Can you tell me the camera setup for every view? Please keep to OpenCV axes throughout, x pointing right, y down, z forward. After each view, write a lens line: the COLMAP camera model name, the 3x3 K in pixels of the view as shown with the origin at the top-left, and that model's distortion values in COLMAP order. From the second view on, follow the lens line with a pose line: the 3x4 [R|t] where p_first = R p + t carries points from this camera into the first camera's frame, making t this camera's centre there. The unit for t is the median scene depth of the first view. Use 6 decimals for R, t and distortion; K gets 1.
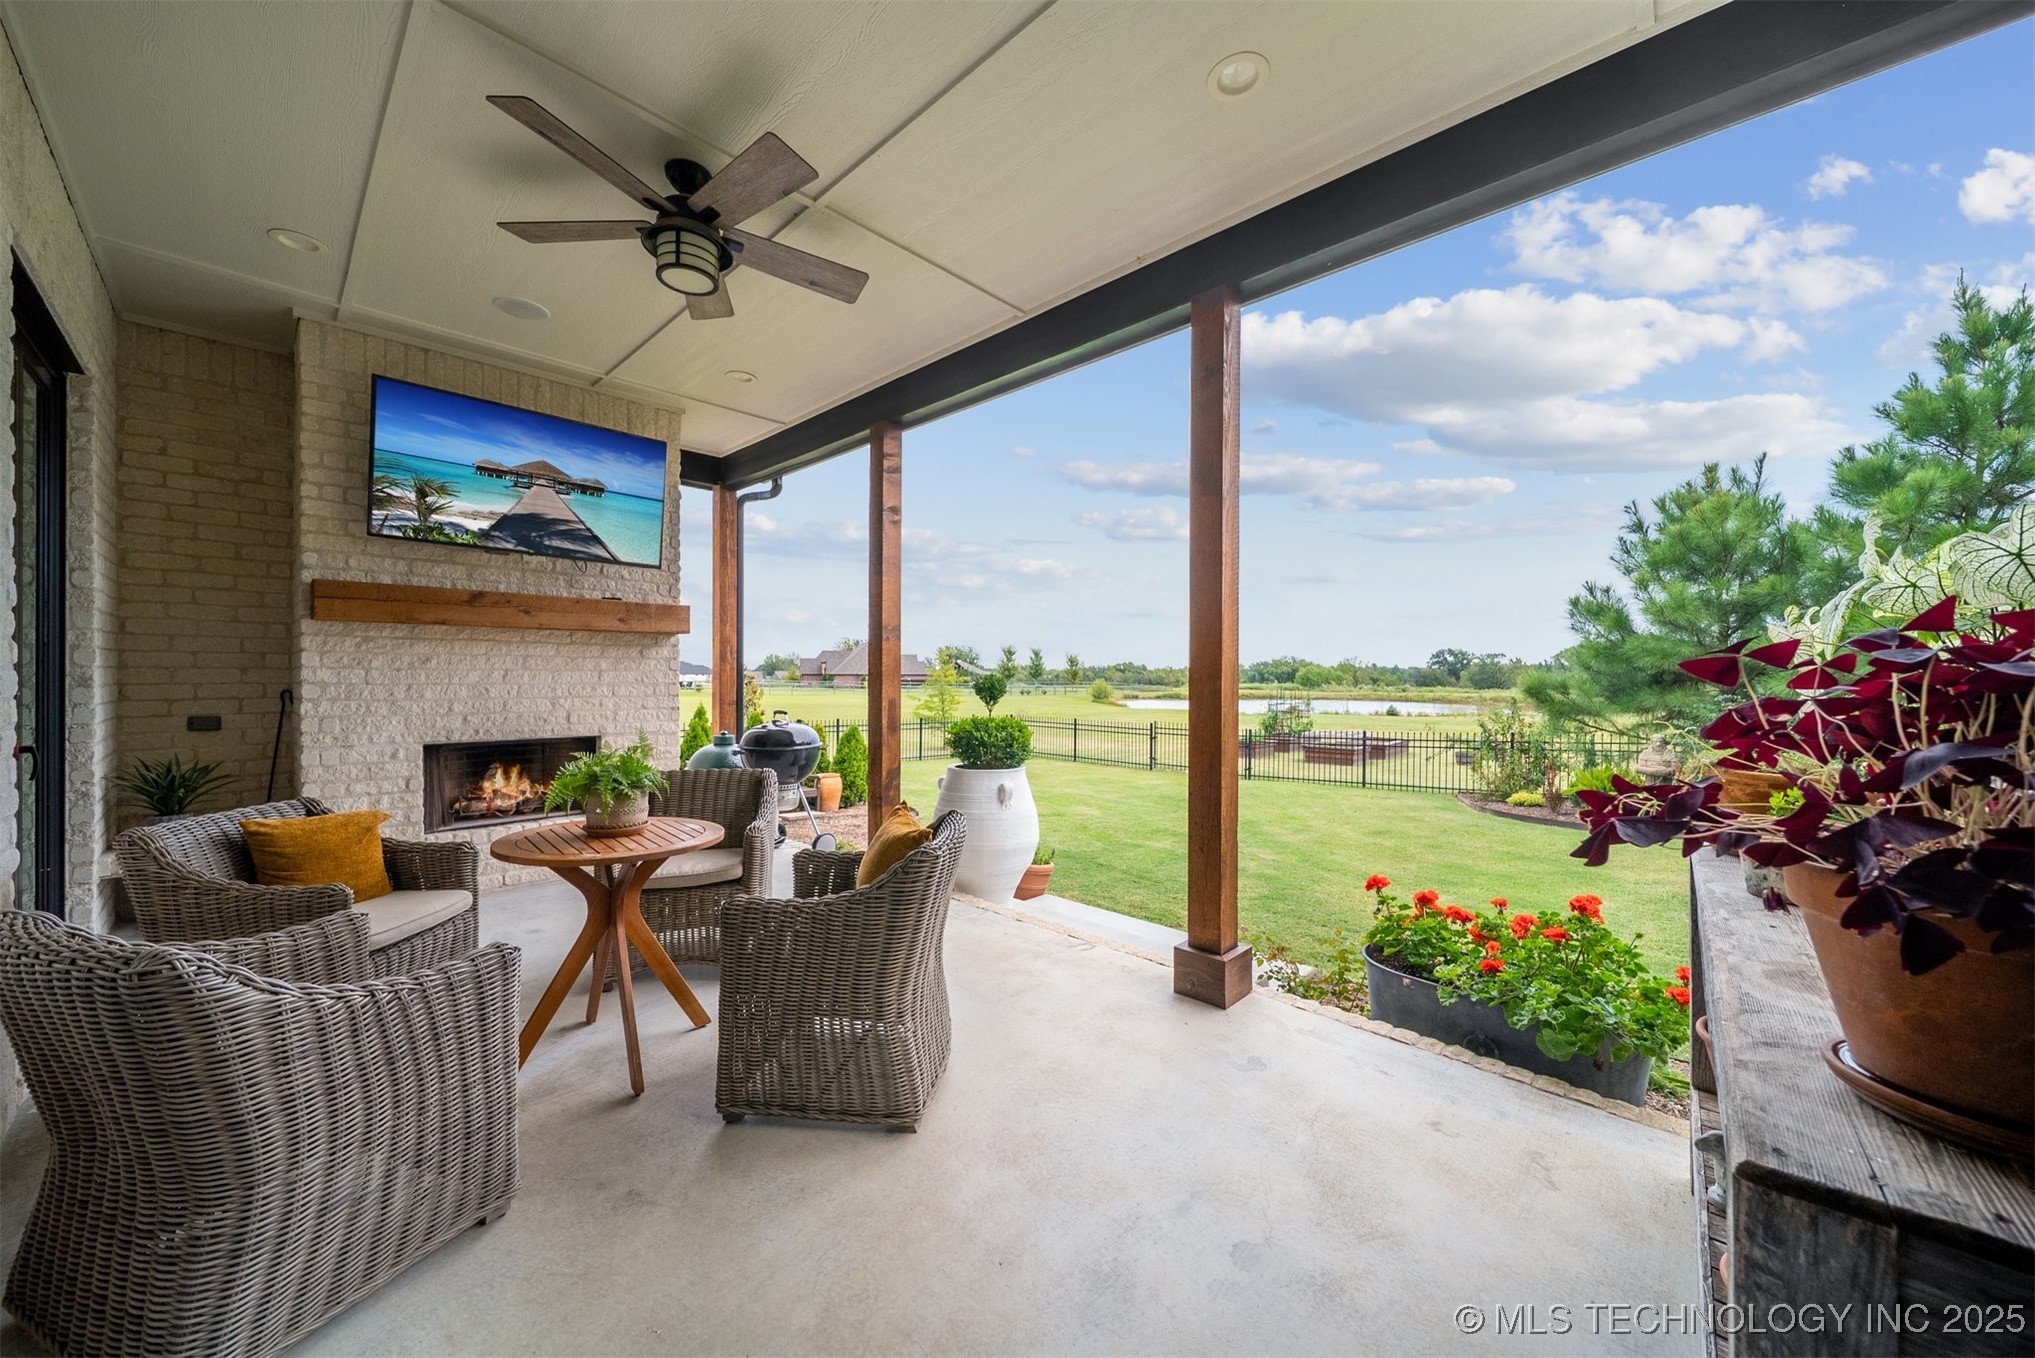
lens RADIAL K [[713.5, 0, 1014.3], [0, 713.5, 670.1], [0, 0, 1]] dist [-0.000056, -0.000376]
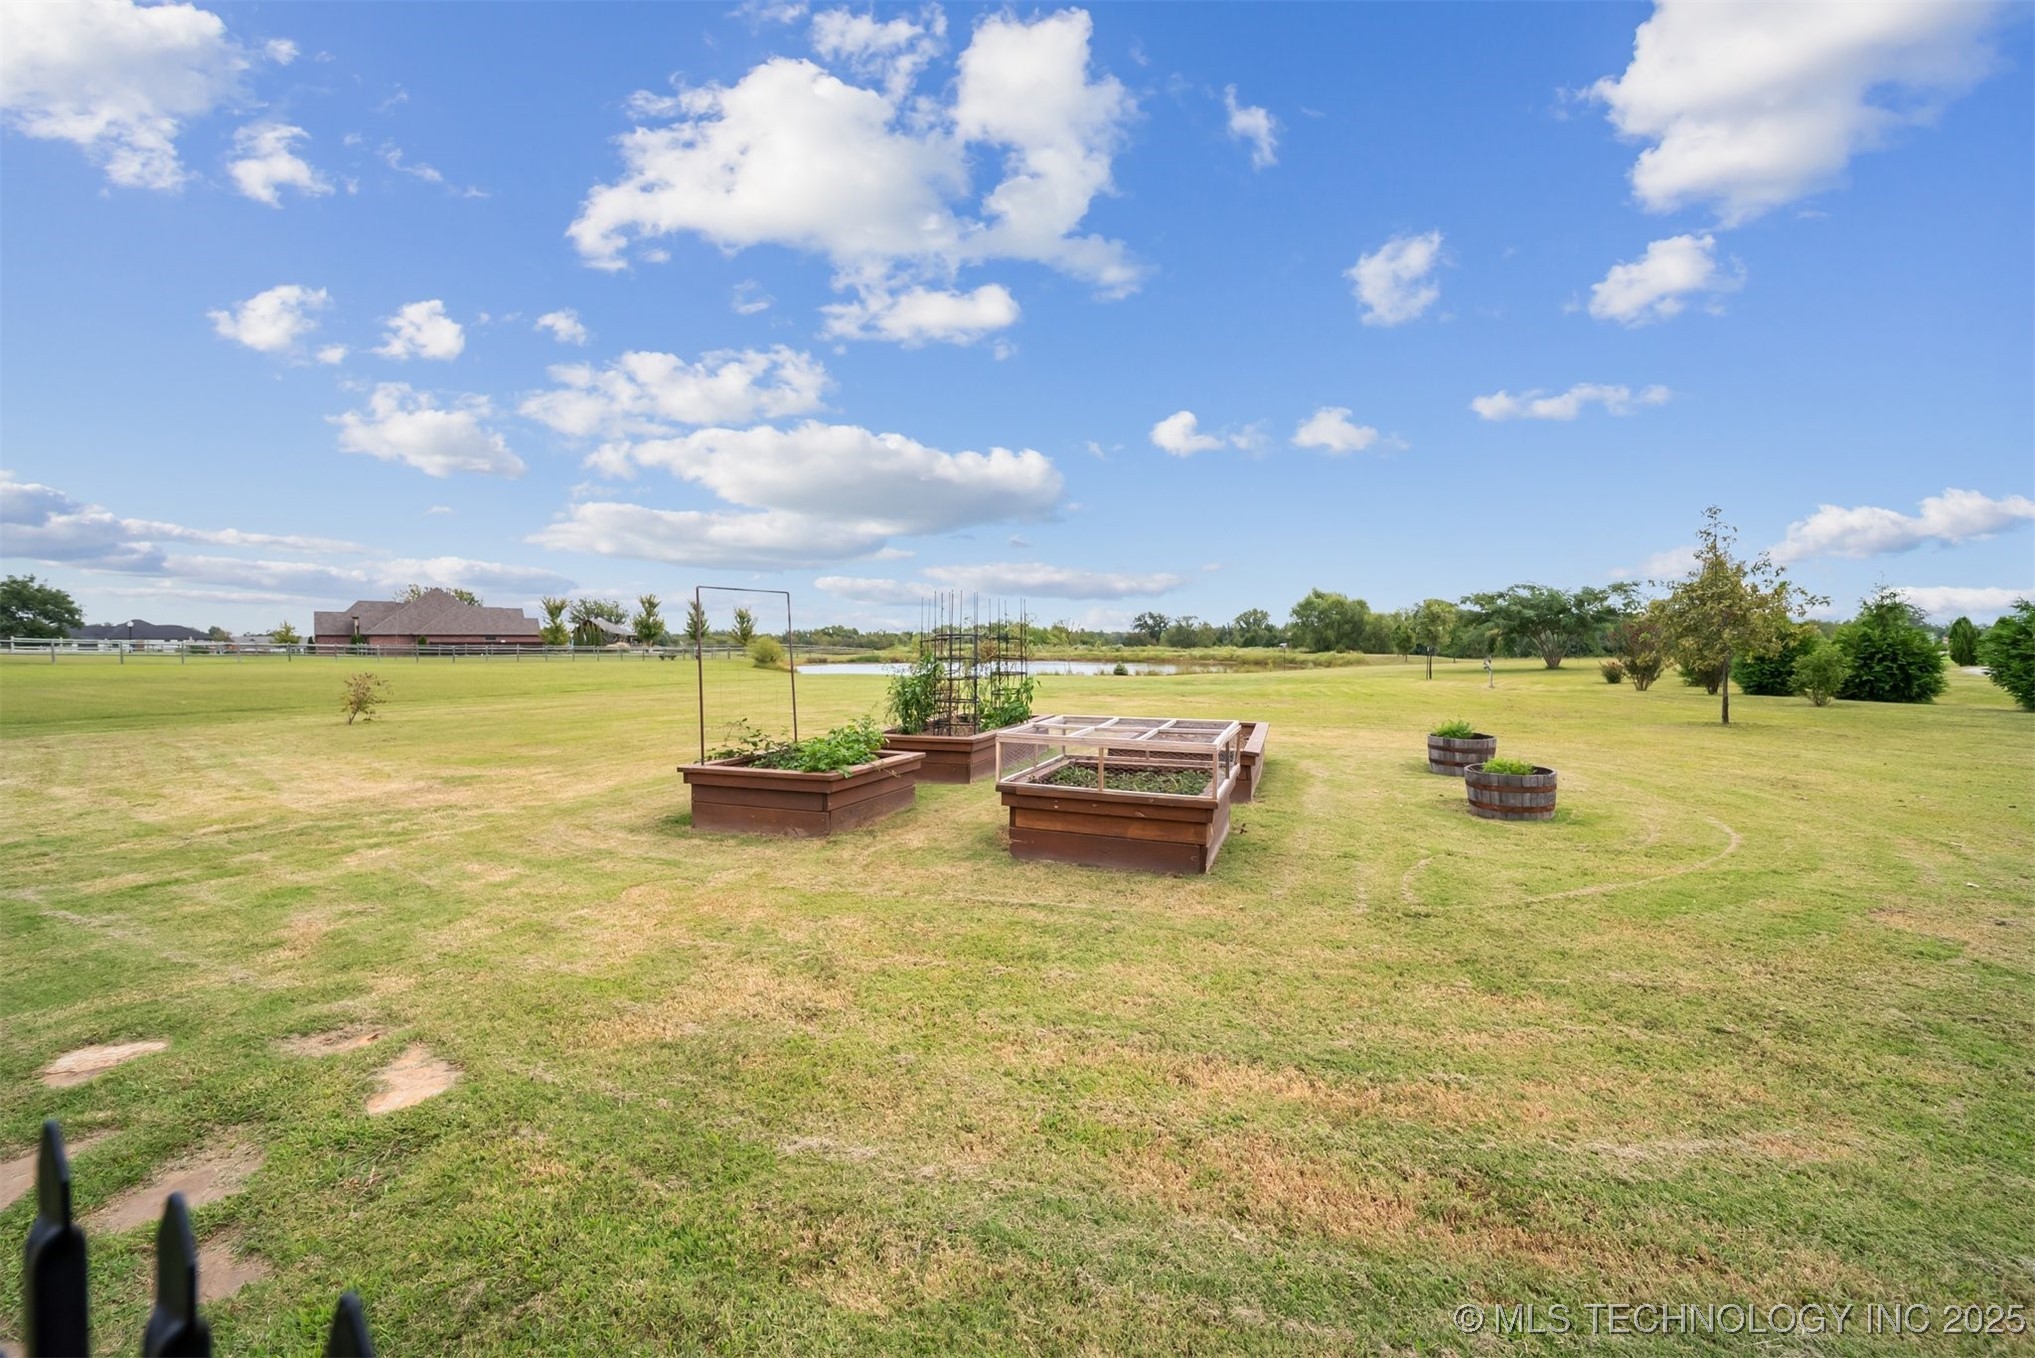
lens RADIAL K [[713.5, 0, 1014.3], [0, 713.5, 670.1], [0, 0, 1]] dist [-0.000056, -0.000376]
pose [[0.929356, -0.018262, 0.368733, 0.495541], [0.002200, 0.999032, 0.043934, 0.087739], [-0.369178, -0.040019, 0.928497, 1.201662]]
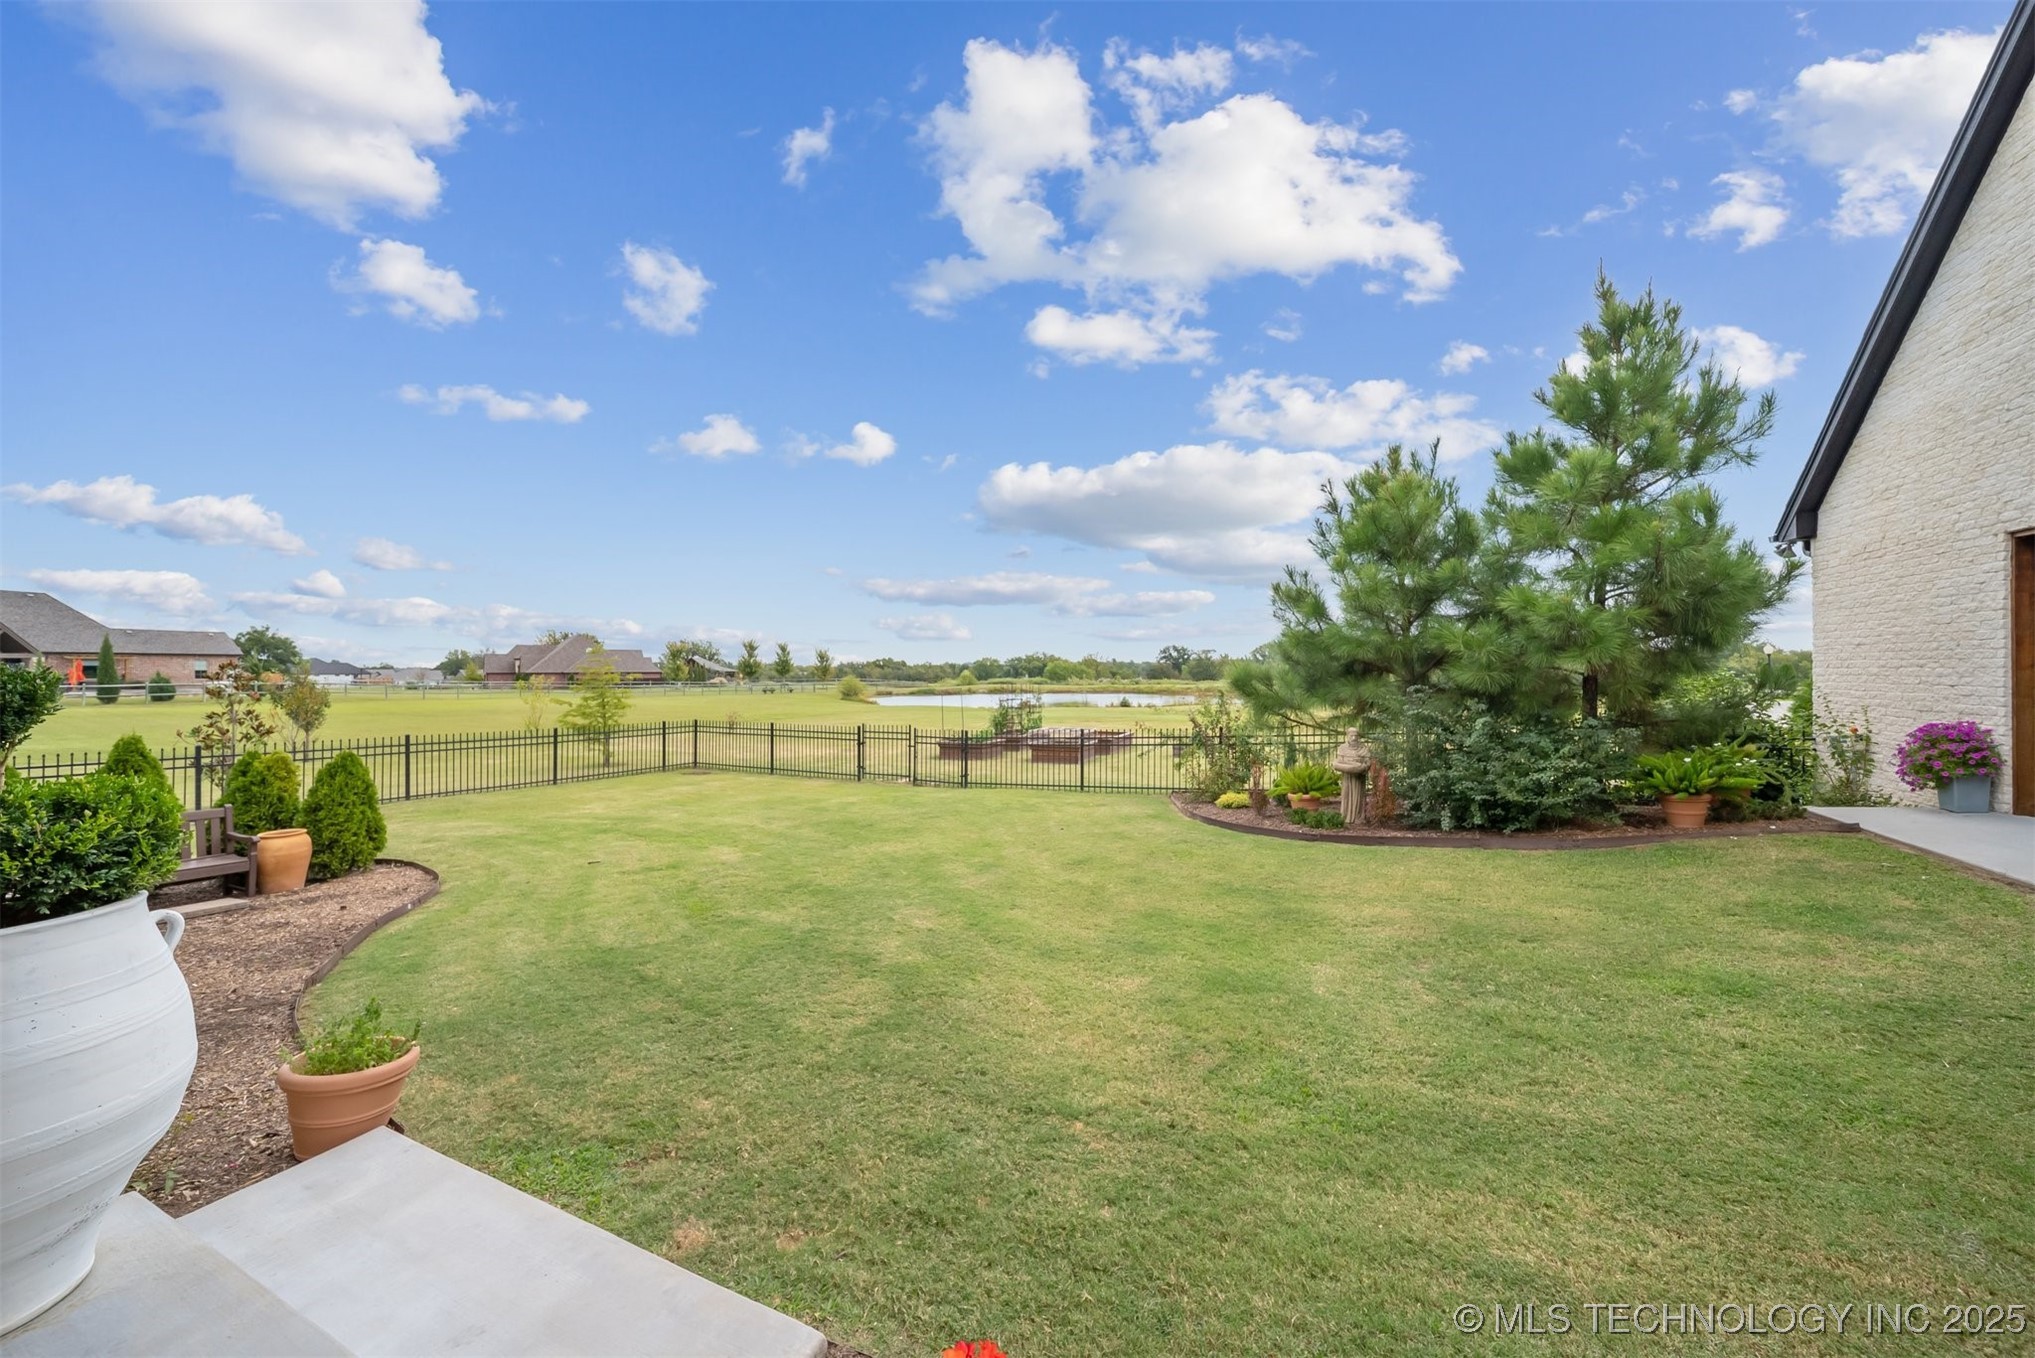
lens RADIAL K [[713.5, 0, 1014.3], [0, 713.5, 670.1], [0, 0, 1]] dist [-0.000056, -0.000376]
pose [[0.947025, -0.007604, 0.321070, 0.133800], [0.005825, 0.999962, 0.006502, 0.004143], [-0.321107, -0.004287, 0.947033, 0.189404]]
